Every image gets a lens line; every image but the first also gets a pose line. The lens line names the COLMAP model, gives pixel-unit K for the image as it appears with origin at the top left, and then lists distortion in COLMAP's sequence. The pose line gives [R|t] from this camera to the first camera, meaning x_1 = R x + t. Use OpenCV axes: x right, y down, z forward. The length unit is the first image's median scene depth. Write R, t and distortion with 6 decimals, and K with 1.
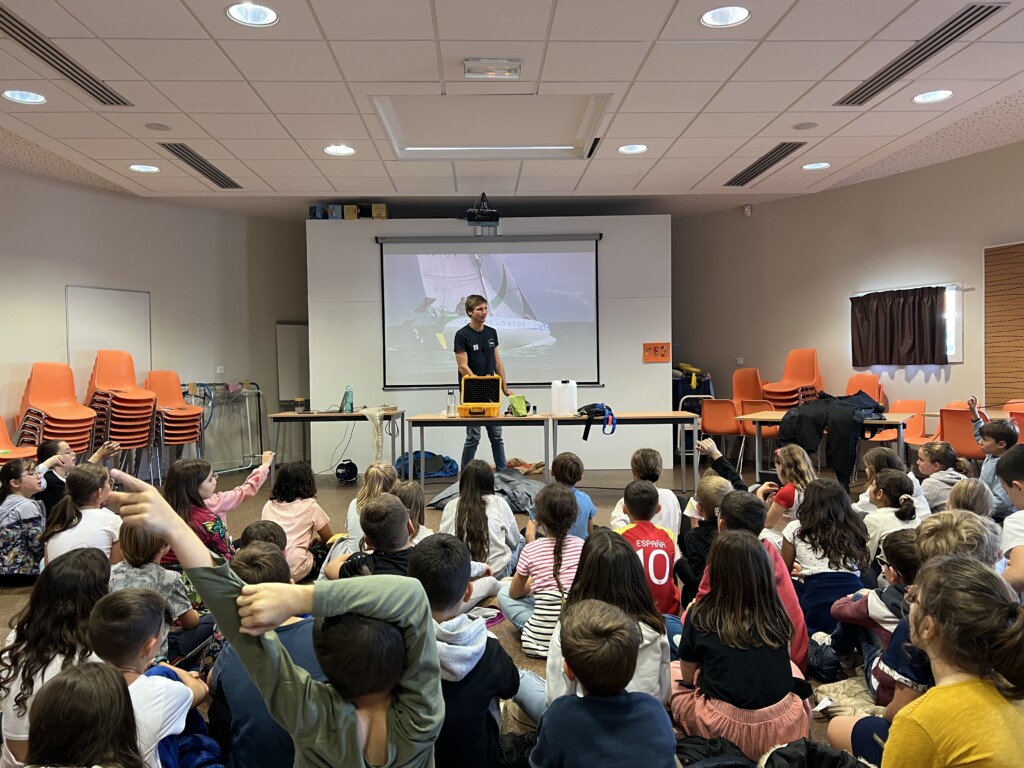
lens RADIAL K [[775.2, 0, 512.4], [0, 775.2, 391.8], [0, 0, 1]] dist [0.024279, -0.026012]
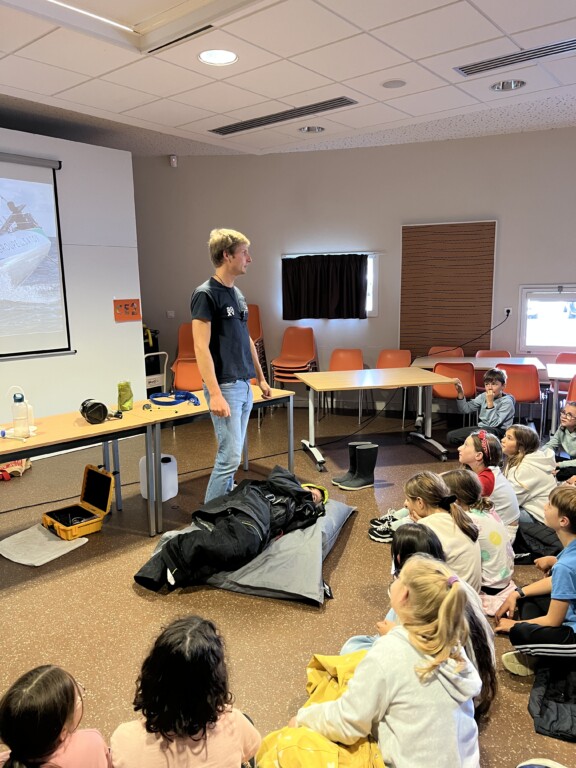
lens RADIAL K [[581.4, 0, 283.7], [0, 581.4, 391.0], [0, 0, 1]] dist [0.024279, -0.026012]
pose [[0.666945, -0.125568, 0.734450, -0.203282], [0.025556, 0.988973, 0.145876, -0.052530], [-0.744669, -0.078522, 0.662799, 0.413319]]
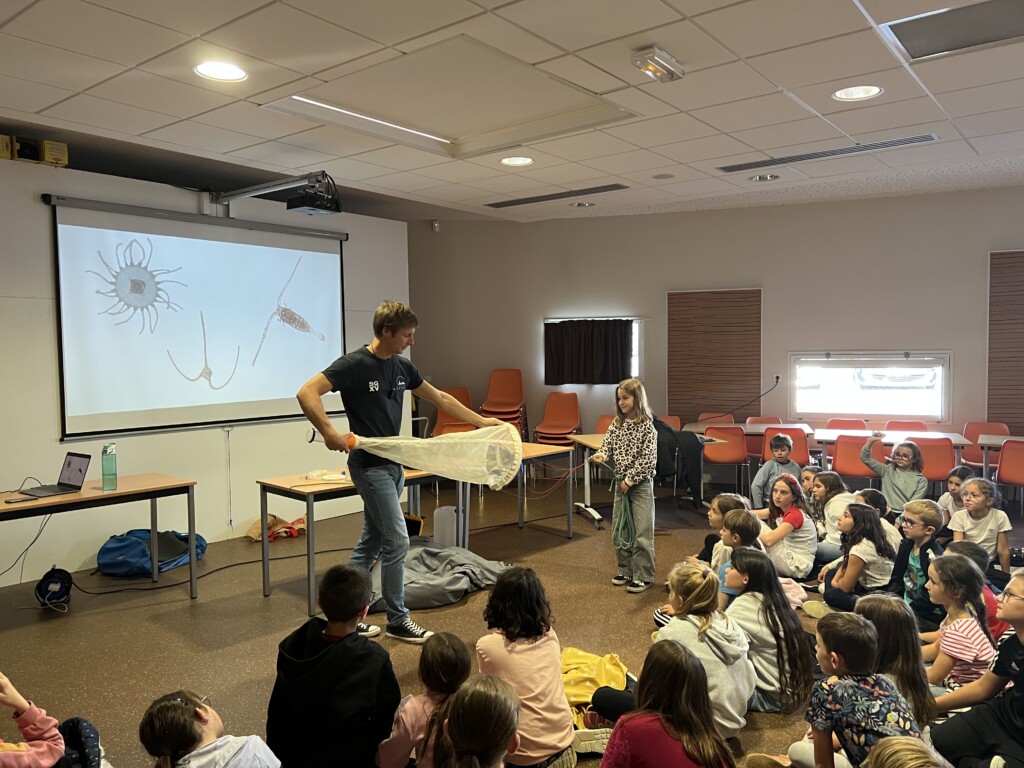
lens RADIAL K [[775.2, 0, 512.1], [0, 775.2, 381.7], [0, 0, 1]] dist [0.024279, -0.026012]
pose [[0.653857, -0.020184, 0.756349, -0.410453], [0.018459, 0.999772, 0.010722, -0.049041], [-0.756393, 0.006951, 0.654080, 0.314439]]
